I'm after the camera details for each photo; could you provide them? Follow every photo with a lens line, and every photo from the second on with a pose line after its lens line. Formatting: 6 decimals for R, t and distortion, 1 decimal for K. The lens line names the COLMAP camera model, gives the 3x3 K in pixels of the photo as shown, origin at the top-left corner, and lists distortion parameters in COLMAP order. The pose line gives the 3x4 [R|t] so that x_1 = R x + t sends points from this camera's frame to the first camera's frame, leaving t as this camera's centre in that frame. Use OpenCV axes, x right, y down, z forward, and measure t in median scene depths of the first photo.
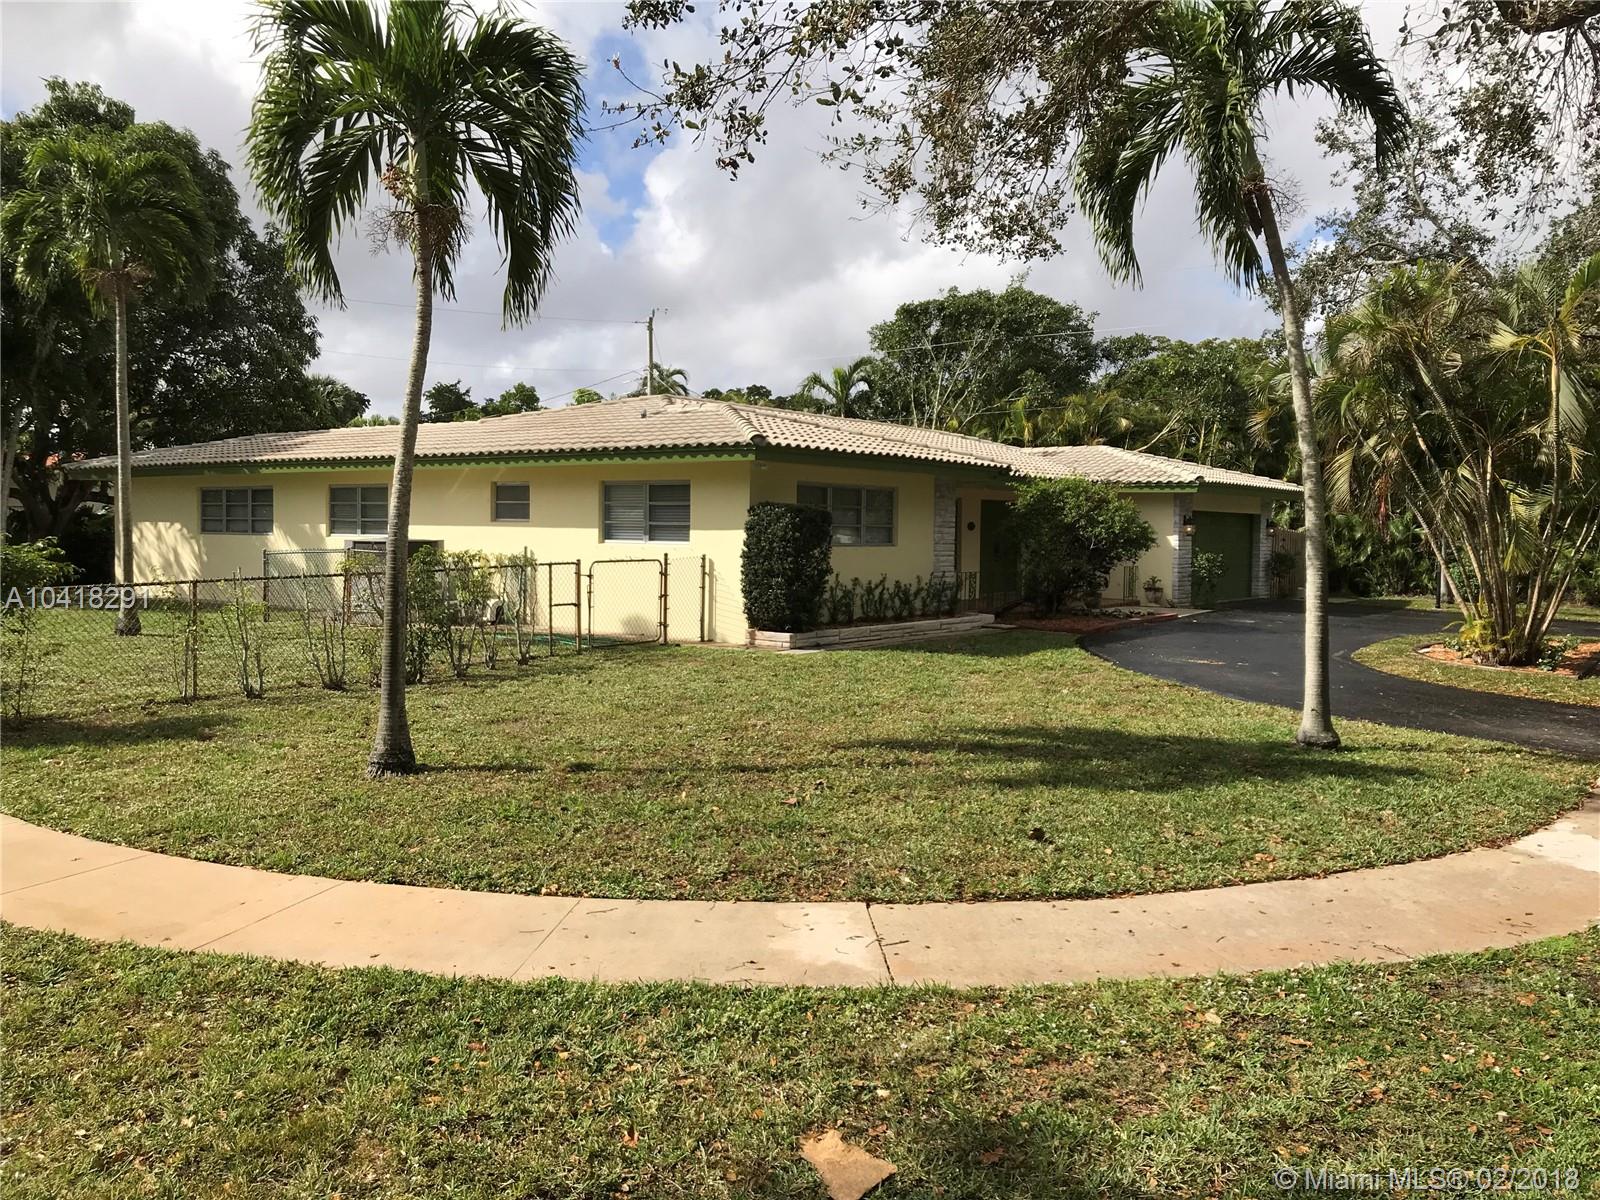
lens RADIAL K [[1291.4, 0, 782.8], [0, 1291.4, 597.2], [0, 0, 1]] dist [0.084764, -0.071762]
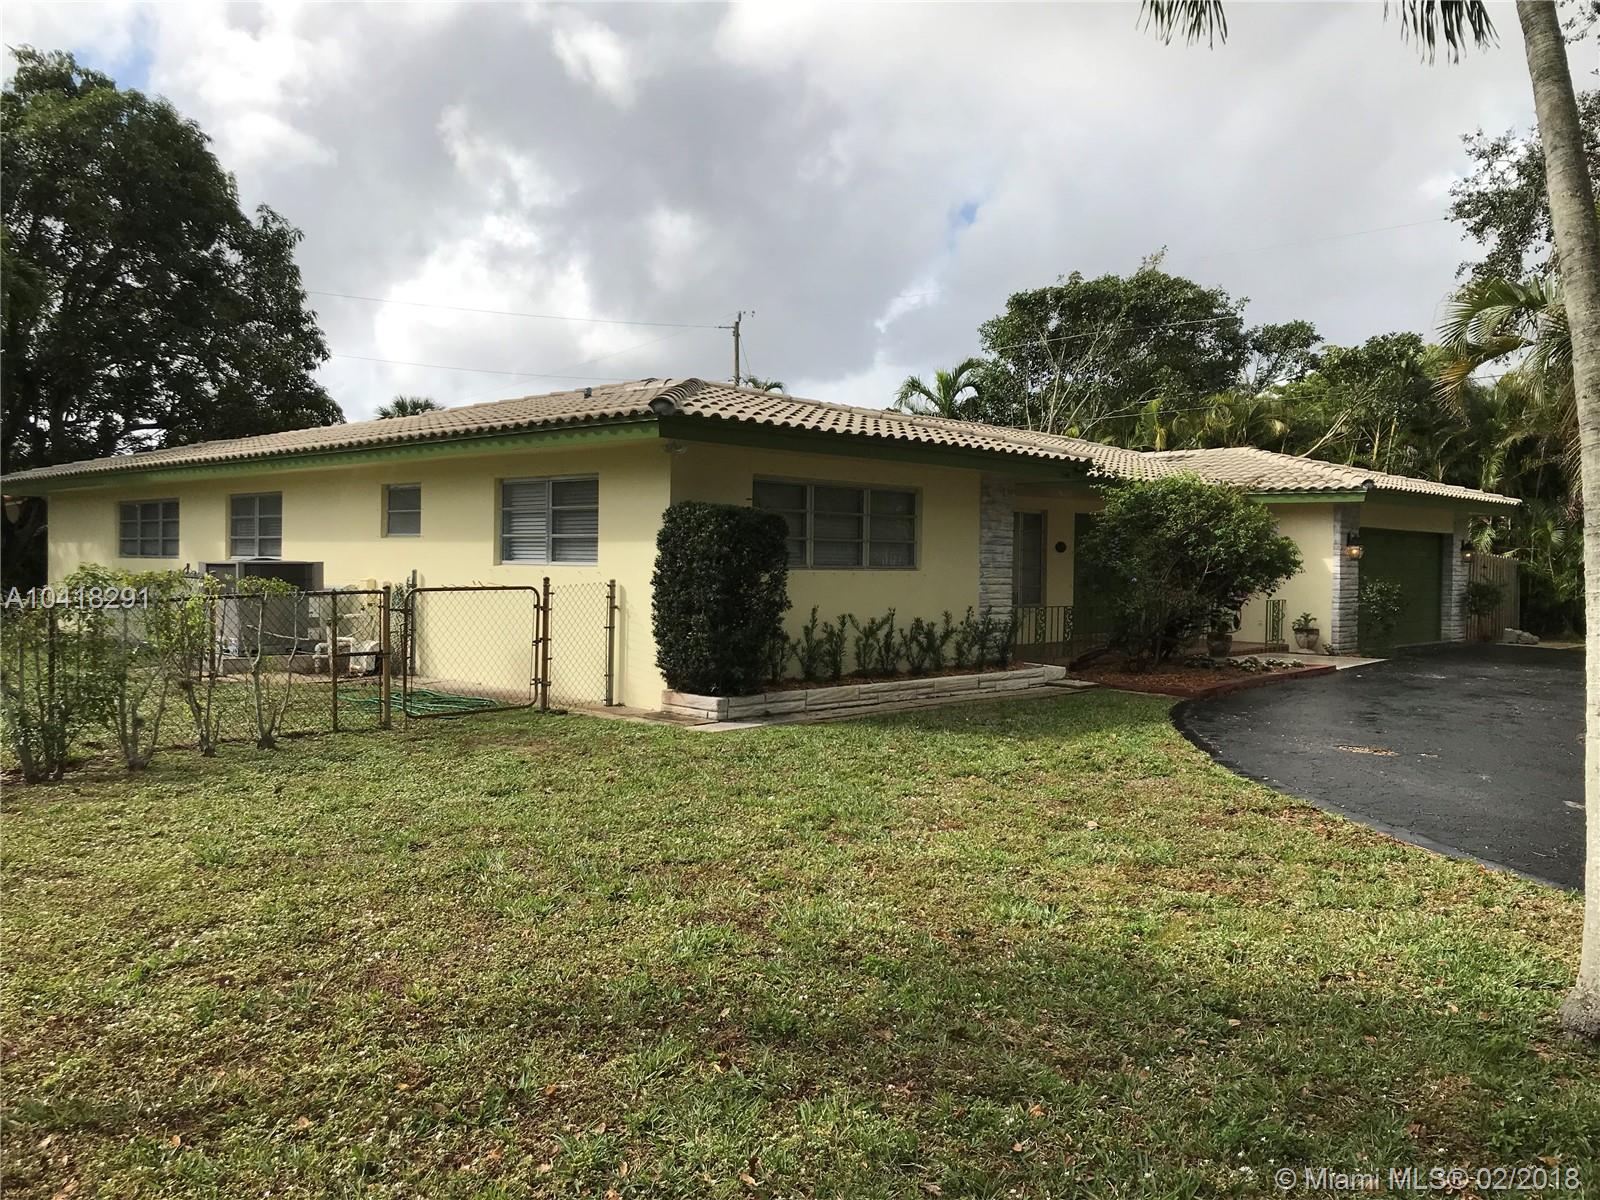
lens RADIAL K [[1316.2, 0, 800.3], [0, 1316.2, 599.8], [0, 0, 1]] dist [0.083561, -0.128061]
pose [[0.994636, 0.004054, -0.103357, 0.076133], [-0.006441, 0.999720, -0.022775, -0.004777], [0.103236, 0.023319, 0.994384, 0.211230]]
